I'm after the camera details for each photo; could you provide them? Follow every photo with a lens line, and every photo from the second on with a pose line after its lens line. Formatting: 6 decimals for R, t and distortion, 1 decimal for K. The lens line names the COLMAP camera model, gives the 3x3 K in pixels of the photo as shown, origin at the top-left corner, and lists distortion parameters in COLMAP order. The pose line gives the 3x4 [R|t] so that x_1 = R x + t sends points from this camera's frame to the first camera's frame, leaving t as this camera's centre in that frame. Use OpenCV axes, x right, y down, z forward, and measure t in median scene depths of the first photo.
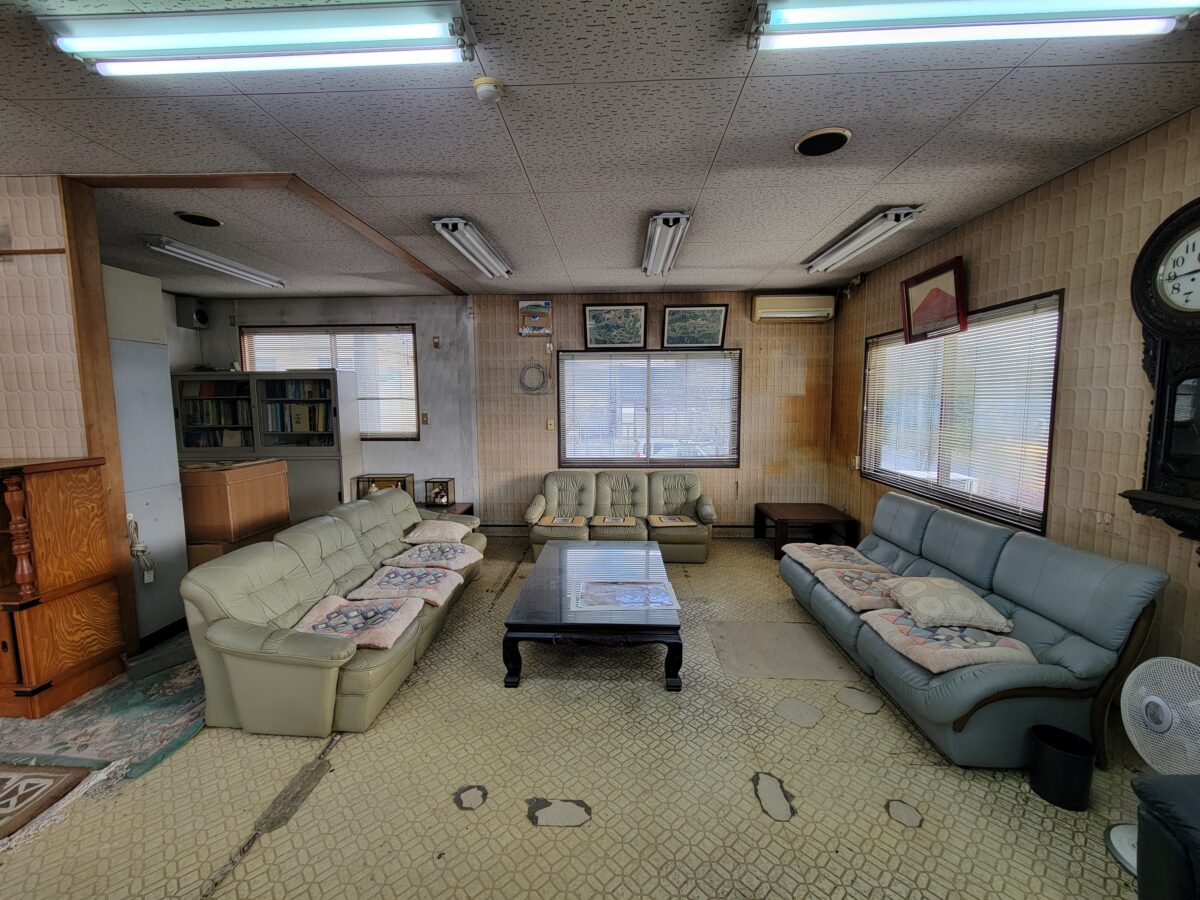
lens RADIAL K [[486.9, 0, 597.1], [0, 486.9, 446.9], [0, 0, 1]] dist [0.001576, -0.000724]
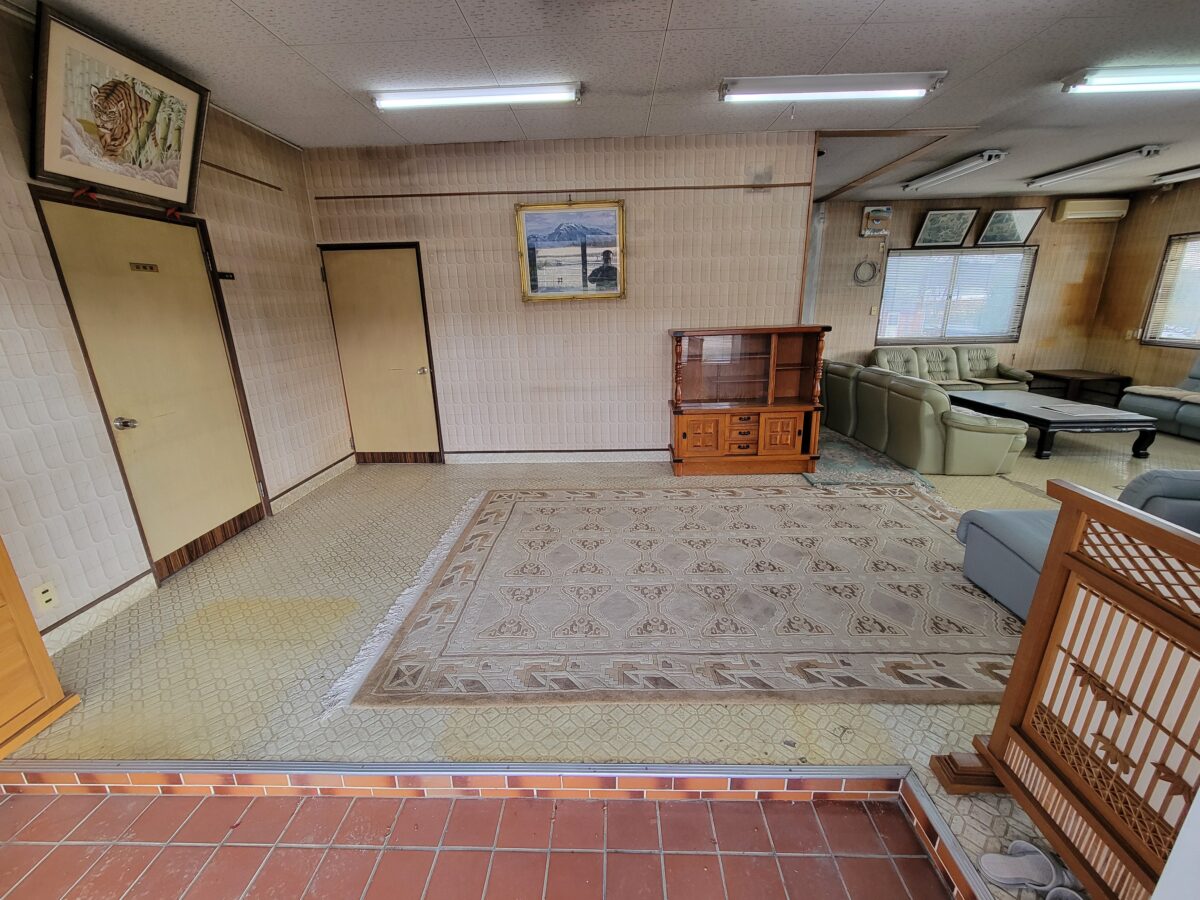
lens RADIAL K [[486.9, 0, 597.1], [0, 486.9, 447.8], [0, 0, 1]] dist [0.001576, -0.000724]
pose [[0.999764, -0.019148, 0.010284, -0.868203], [0.016834, 0.981475, 0.190847, 0.052331], [-0.013747, -0.190629, 0.981566, -0.318114]]
